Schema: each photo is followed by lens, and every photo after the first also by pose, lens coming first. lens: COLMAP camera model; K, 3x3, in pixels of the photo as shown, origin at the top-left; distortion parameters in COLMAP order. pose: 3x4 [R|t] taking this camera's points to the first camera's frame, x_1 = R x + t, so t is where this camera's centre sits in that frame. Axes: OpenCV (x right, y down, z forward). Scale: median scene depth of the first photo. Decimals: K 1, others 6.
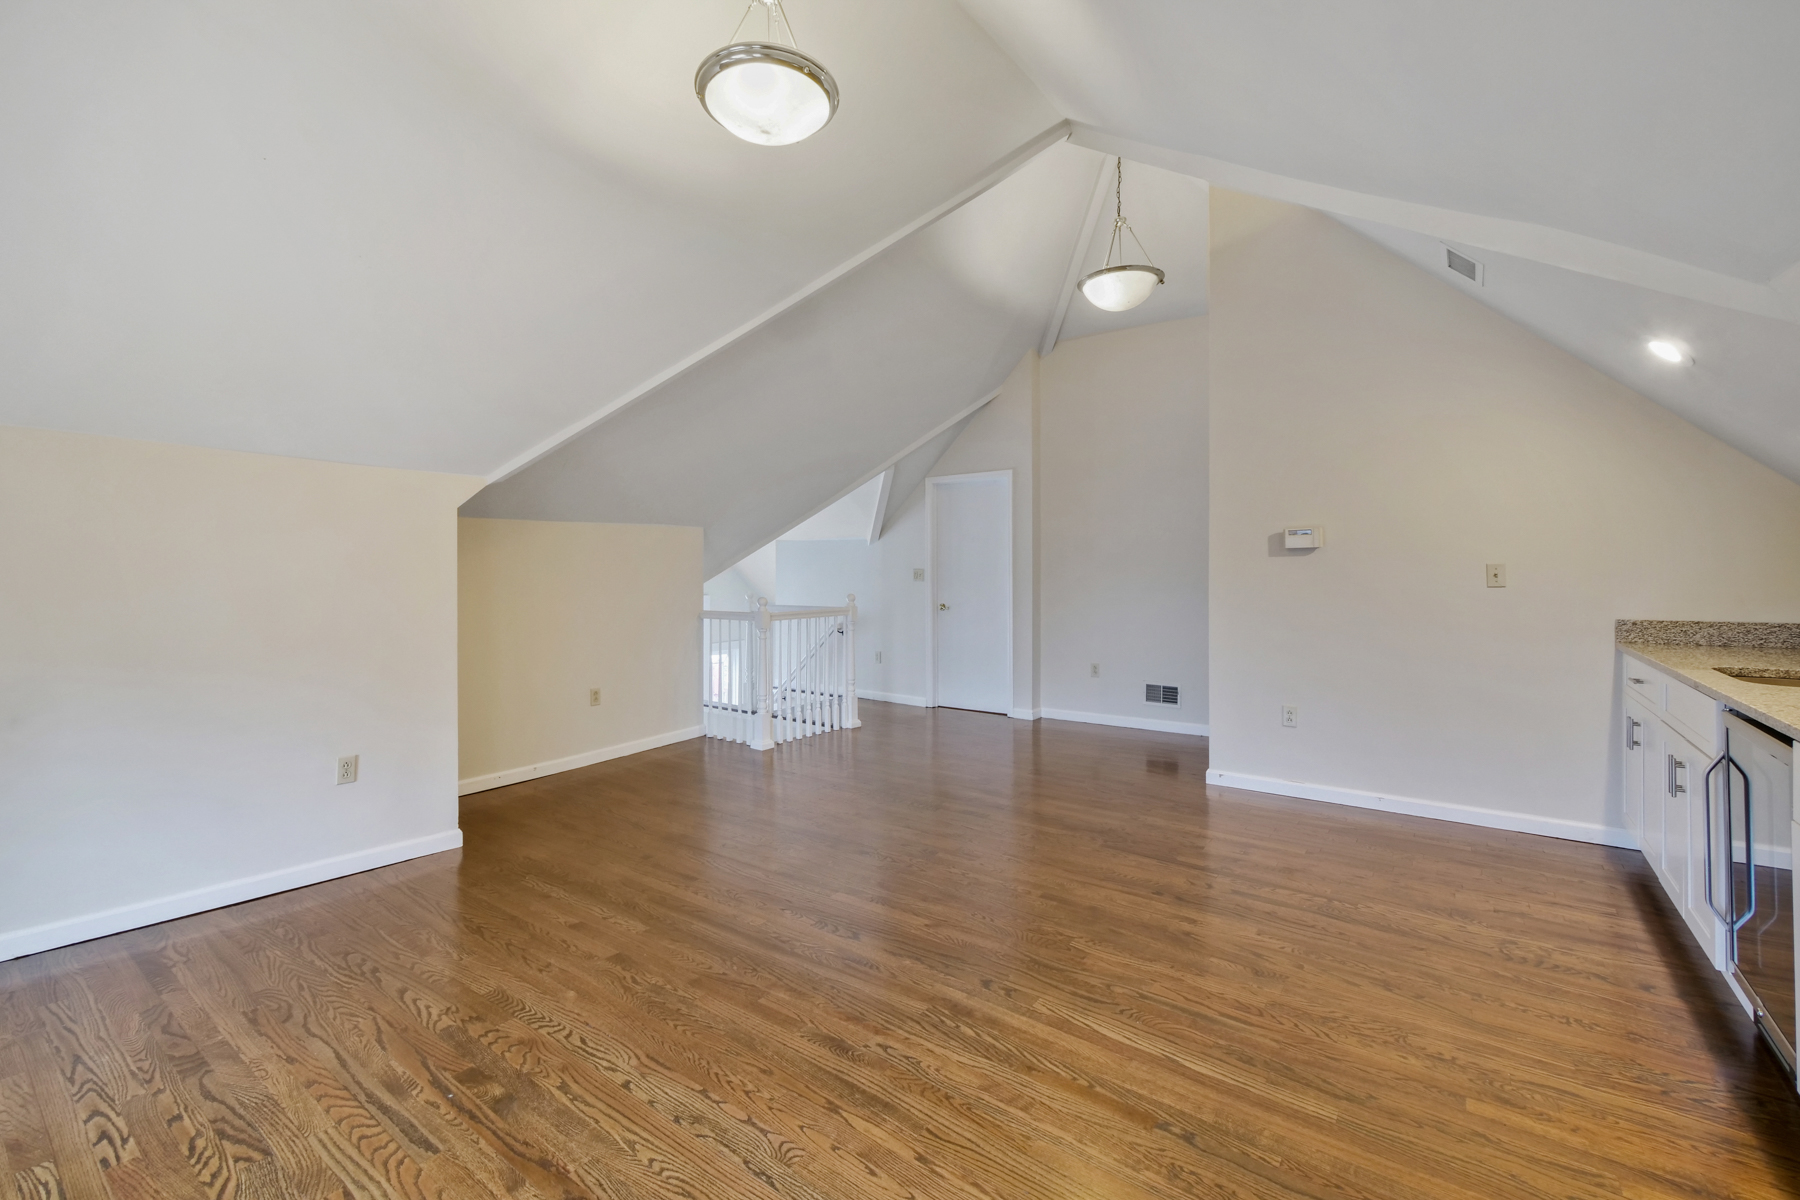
lens RADIAL K [[756.3, 0, 895.3], [0, 756.3, 564.1], [0, 0, 1]] dist [-0.007824, 0.000141]
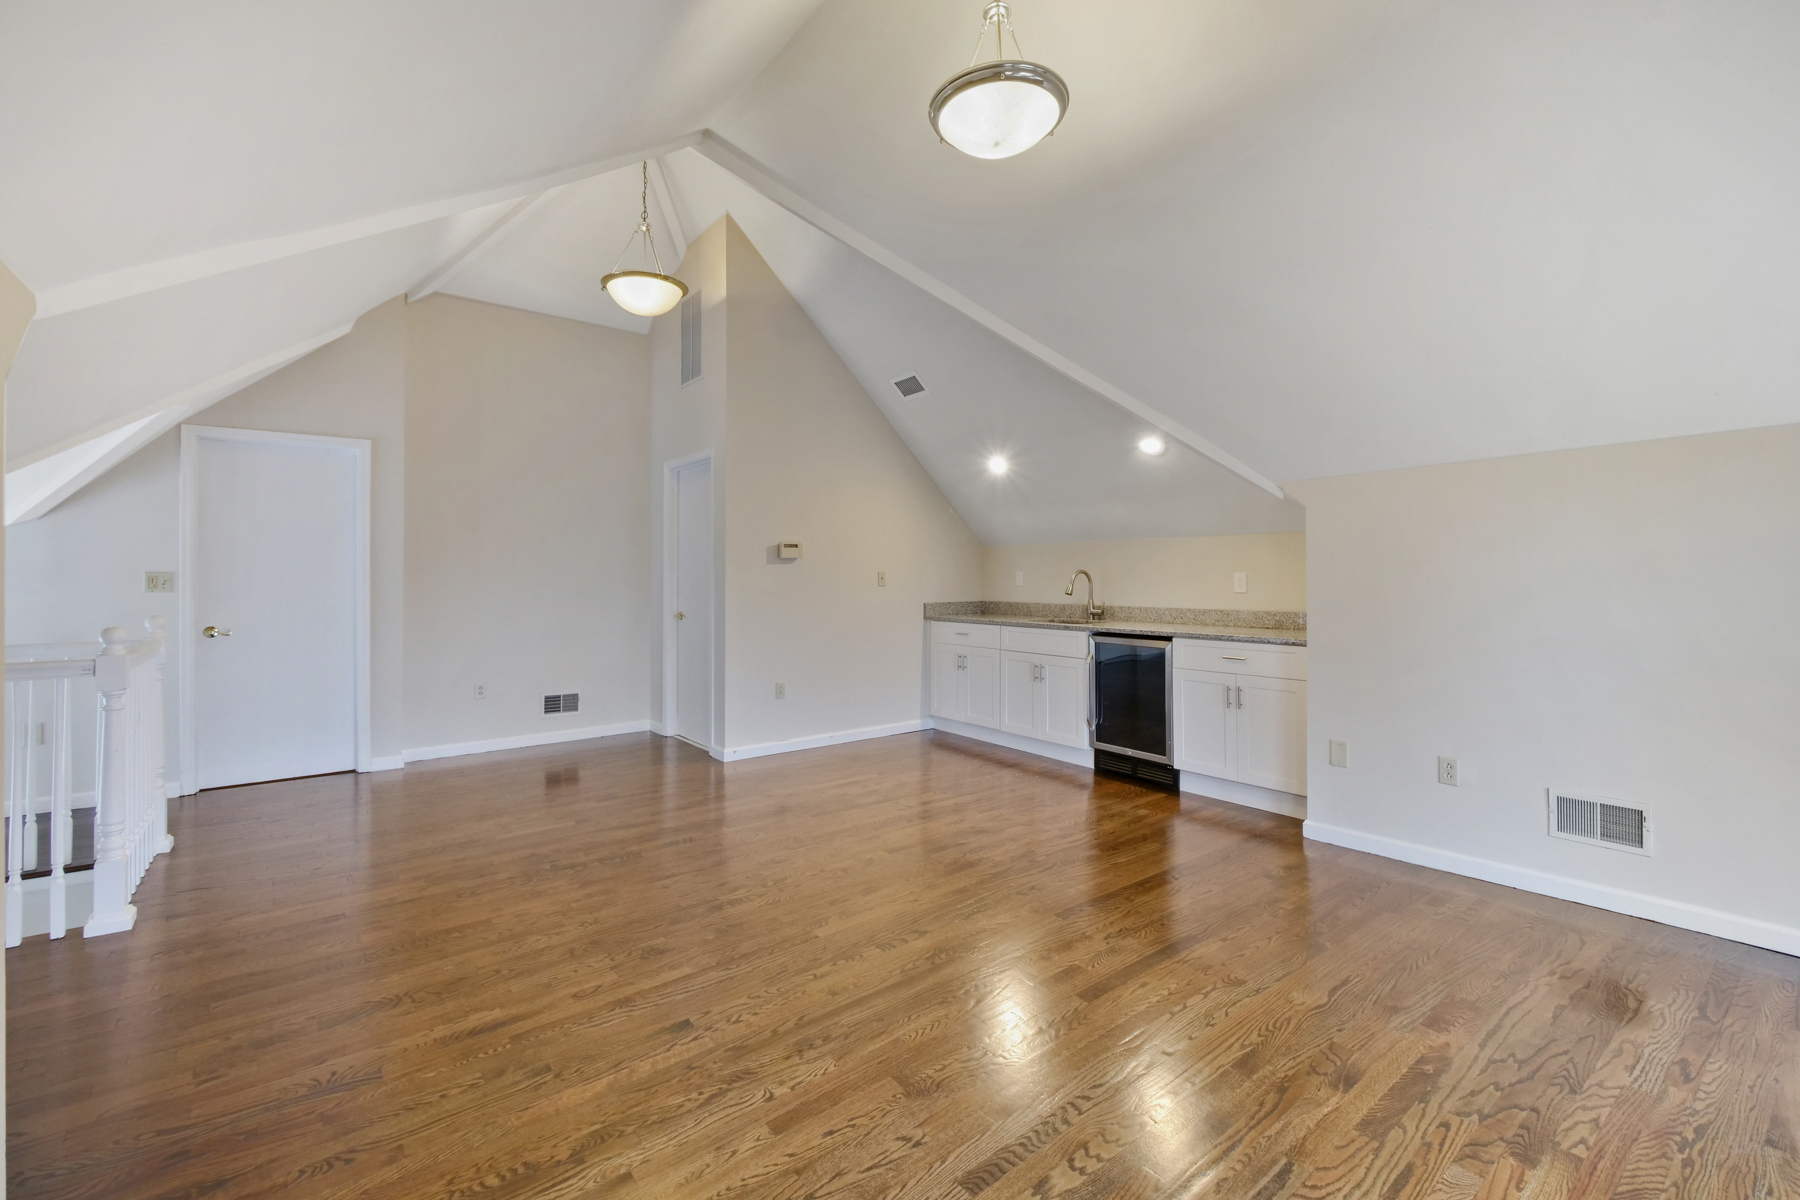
lens RADIAL K [[754.9, 0, 891.1], [0, 754.9, 578.8], [0, 0, 1]] dist [-0.008137, -0.000120]
pose [[0.280287, -0.002790, 0.959912, -0.790744], [-0.008919, 0.999945, 0.005511, 0.007087], [-0.959875, -0.010106, 0.280247, 0.574683]]
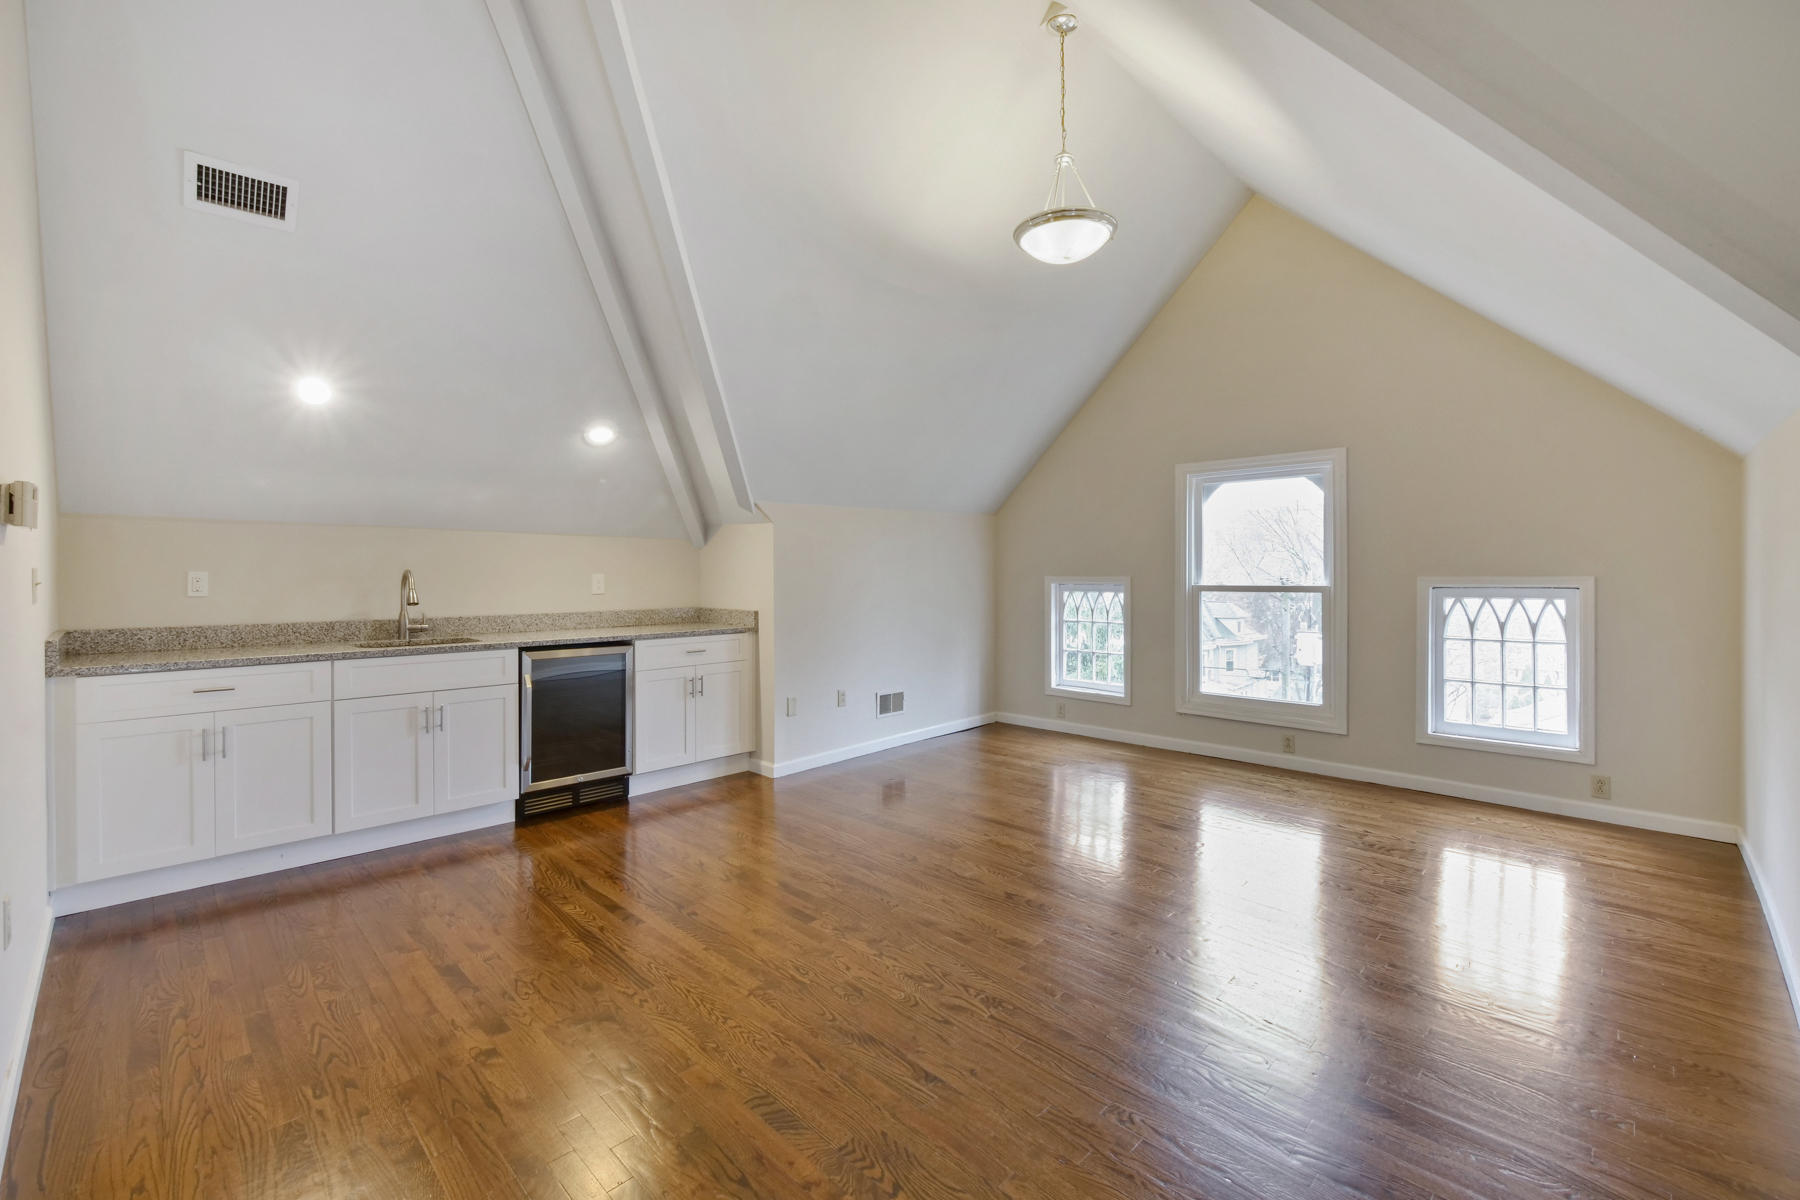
lens RADIAL K [[754.9, 0, 891.1], [0, 754.9, 578.8], [0, 0, 1]] dist [-0.008137, -0.000120]
pose [[-0.986634, 0.002068, 0.162938, -0.050693], [0.001538, 0.999993, -0.003377, 0.012069], [-0.162943, -0.003081, -0.986631, 1.634702]]
